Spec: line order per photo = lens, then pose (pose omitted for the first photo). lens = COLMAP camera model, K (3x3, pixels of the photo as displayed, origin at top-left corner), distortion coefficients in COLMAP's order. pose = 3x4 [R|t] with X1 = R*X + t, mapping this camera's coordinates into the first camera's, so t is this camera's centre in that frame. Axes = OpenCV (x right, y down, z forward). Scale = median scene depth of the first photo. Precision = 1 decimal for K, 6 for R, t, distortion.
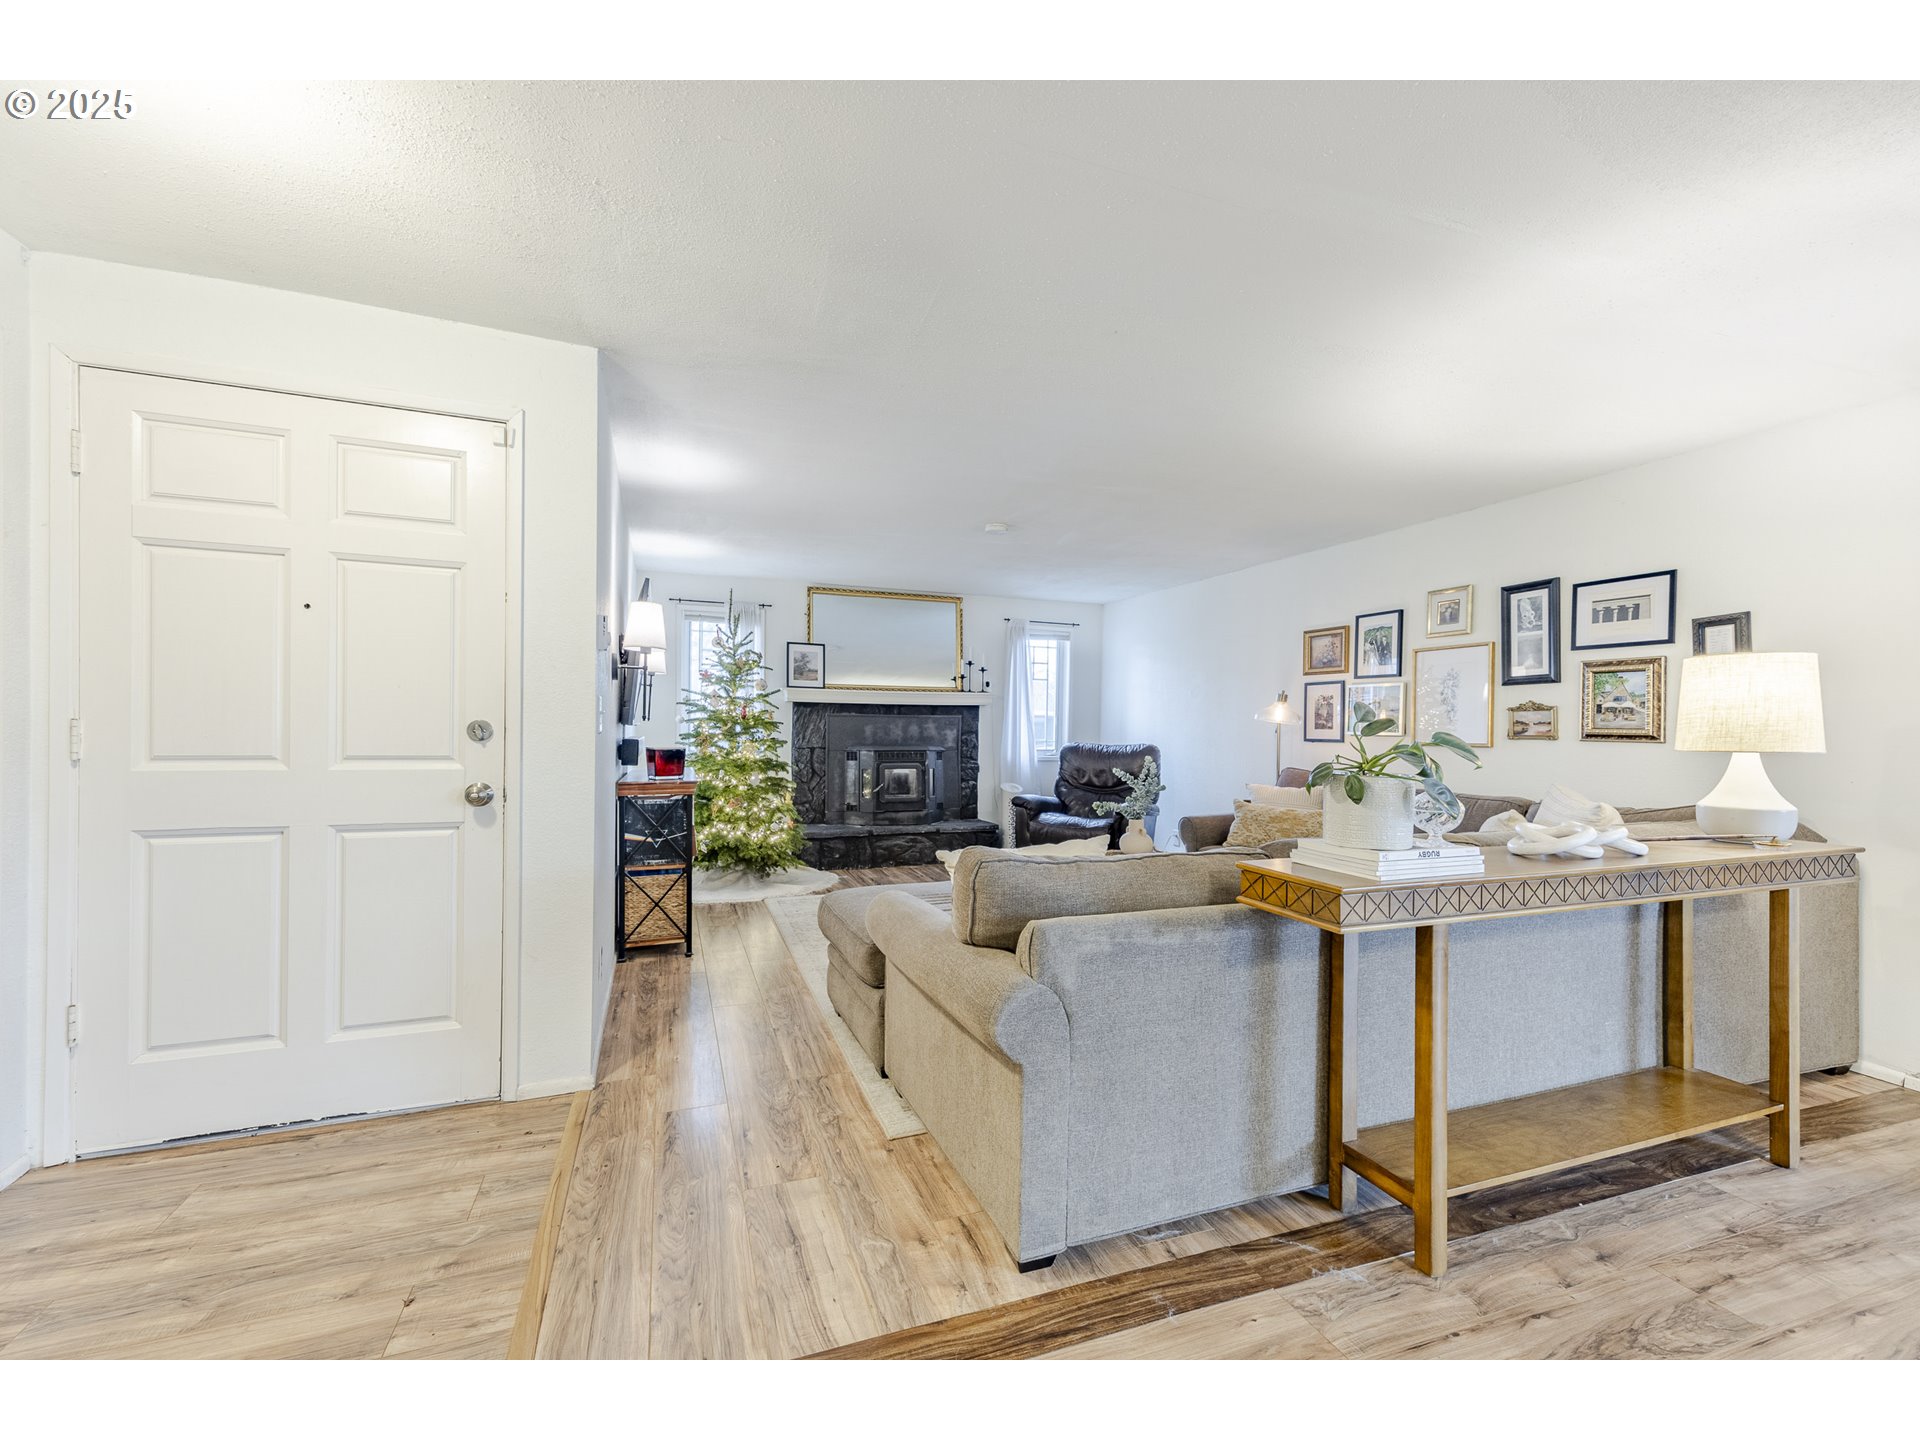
lens RADIAL K [[762.8, 0, 967.4], [0, 762.8, 730.8], [0, 0, 1]] dist [0.000856, 0.000247]
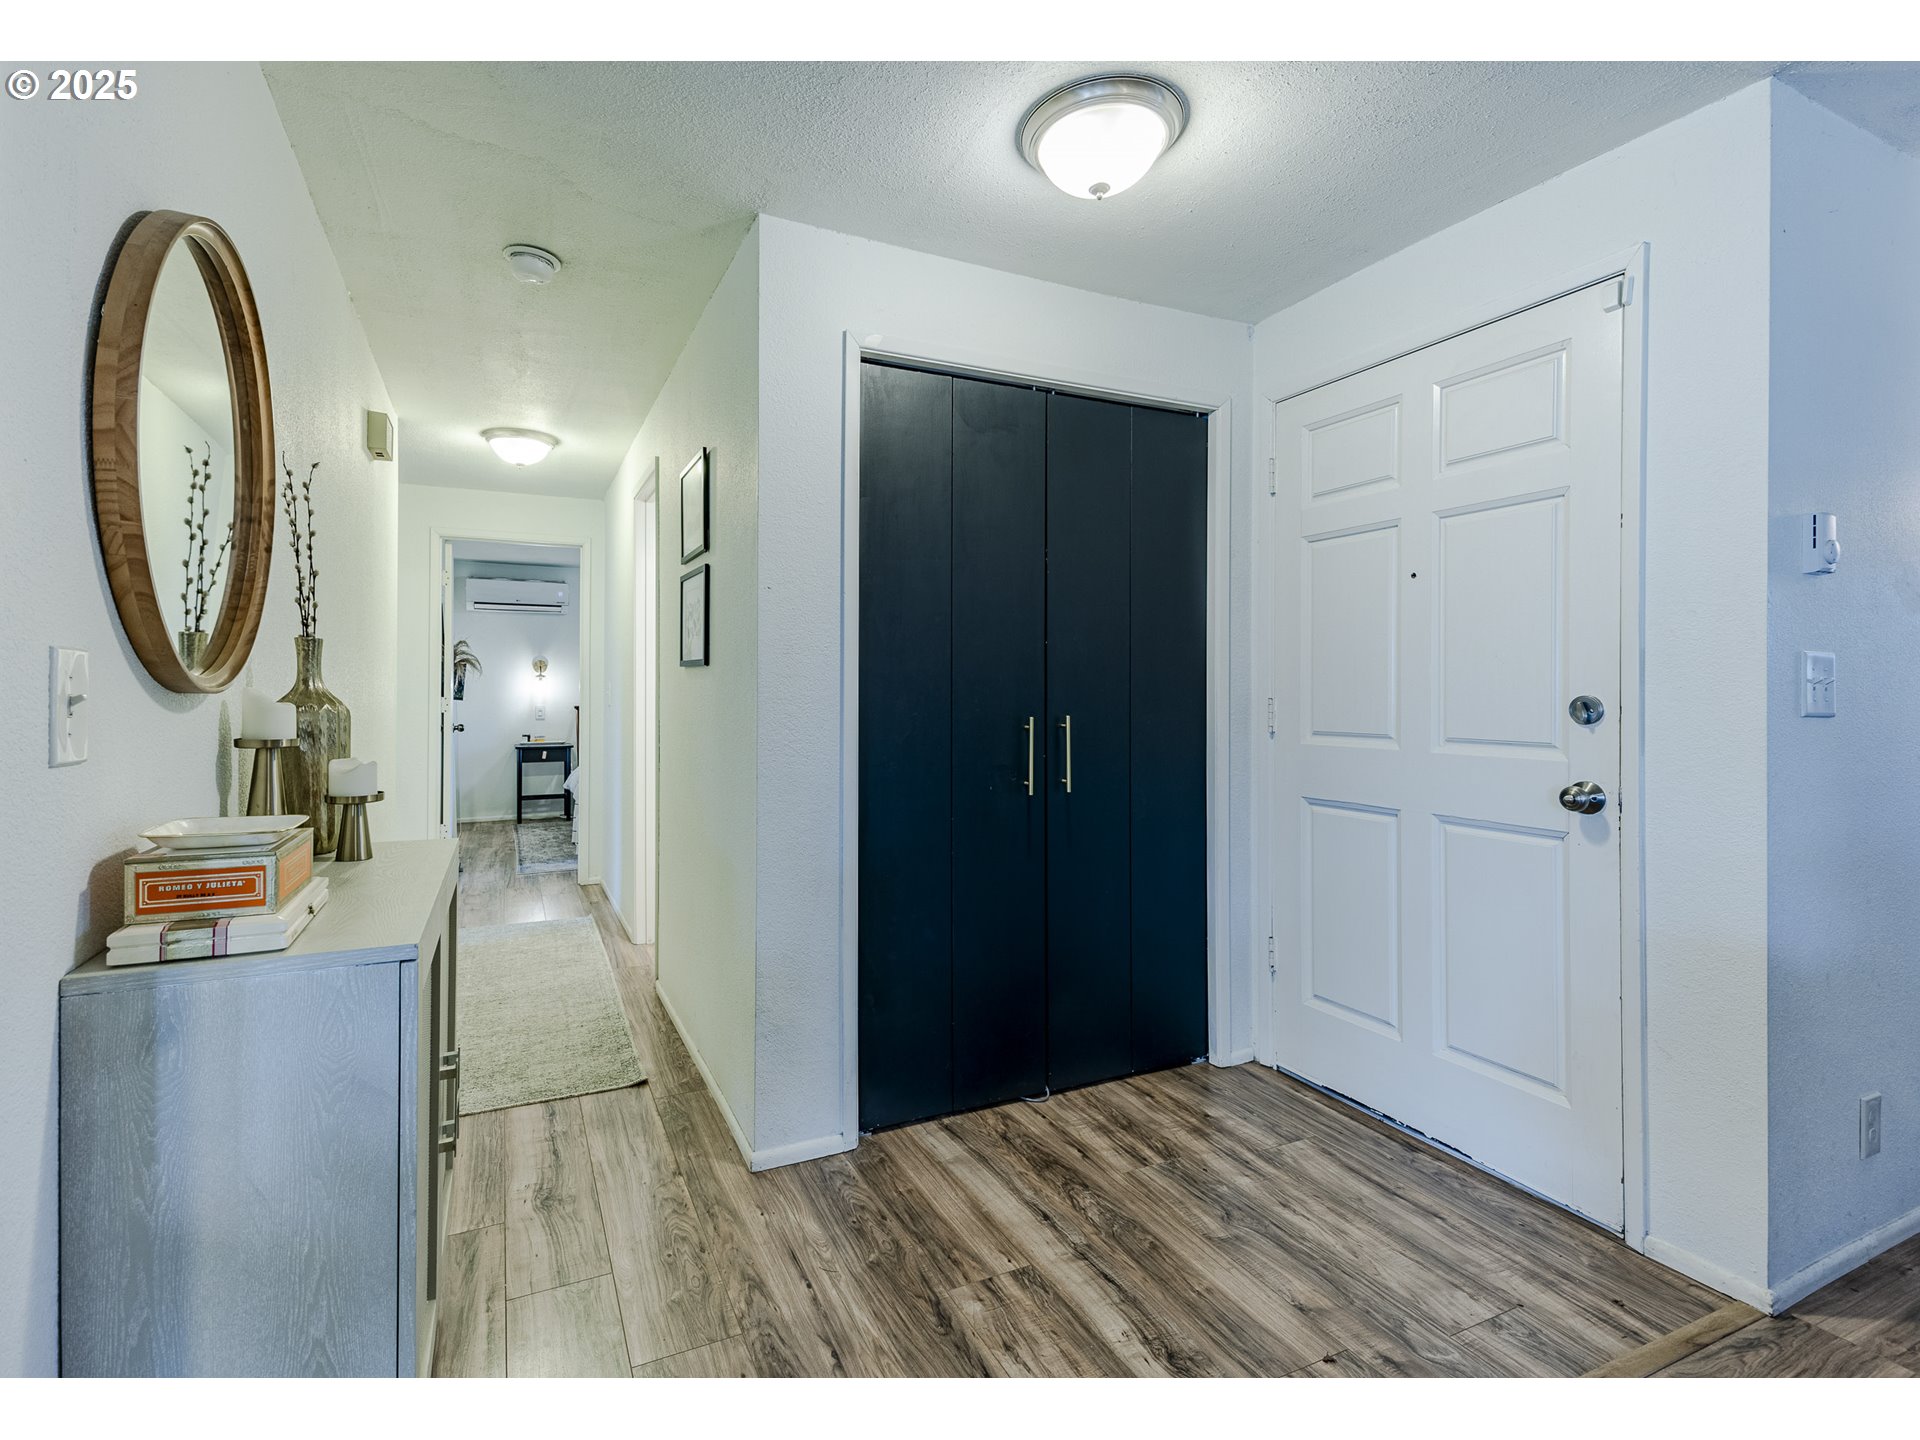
lens RADIAL K [[898.0, 0, 884.8], [0, 898.0, 694.5], [0, 0, 1]] dist [0.013468, -0.004353]
pose [[0.051212, -0.012387, -0.998611, 0.198532], [-0.006887, 0.999895, -0.012756, 0.000788], [0.998664, 0.007531, 0.051122, 0.295614]]
